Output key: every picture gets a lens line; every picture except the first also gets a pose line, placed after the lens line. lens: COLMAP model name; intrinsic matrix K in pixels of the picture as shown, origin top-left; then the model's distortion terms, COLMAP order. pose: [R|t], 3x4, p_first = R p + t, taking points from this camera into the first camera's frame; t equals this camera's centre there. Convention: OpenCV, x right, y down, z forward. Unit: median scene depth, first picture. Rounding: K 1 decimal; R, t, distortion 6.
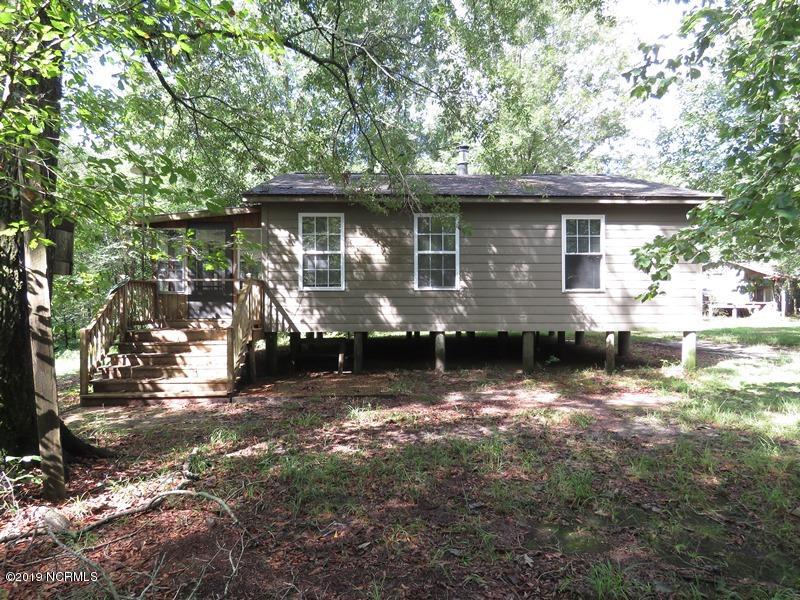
lens RADIAL K [[520.3, 0, 395.7], [0, 520.3, 302.4], [0, 0, 1]] dist [0.033908, 0.001032]
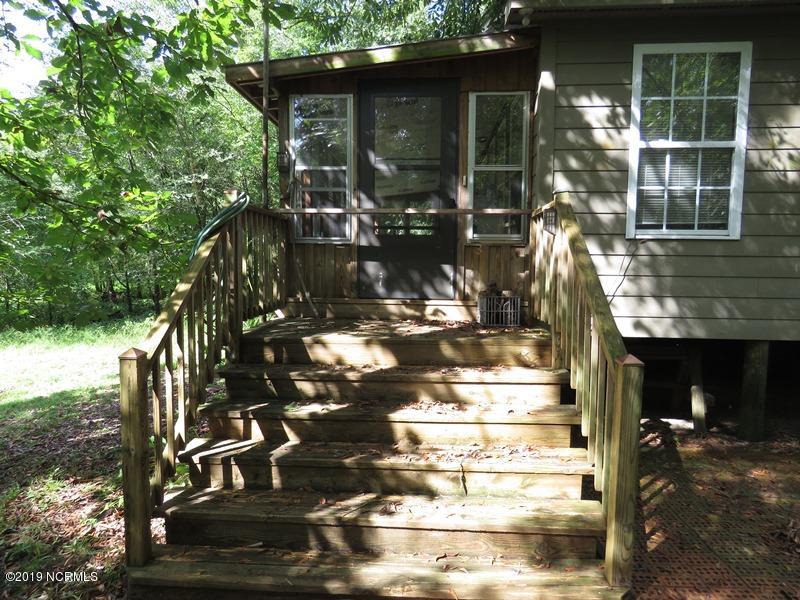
lens RADIAL K [[520.3, 0, 402.8], [0, 520.3, 296.0], [0, 0, 1]] dist [0.033908, 0.001032]
pose [[0.996131, 0.017651, -0.086092, -0.363555], [-0.011851, 0.997654, 0.067423, -0.003349], [0.087080, -0.066142, 0.994003, 0.630079]]
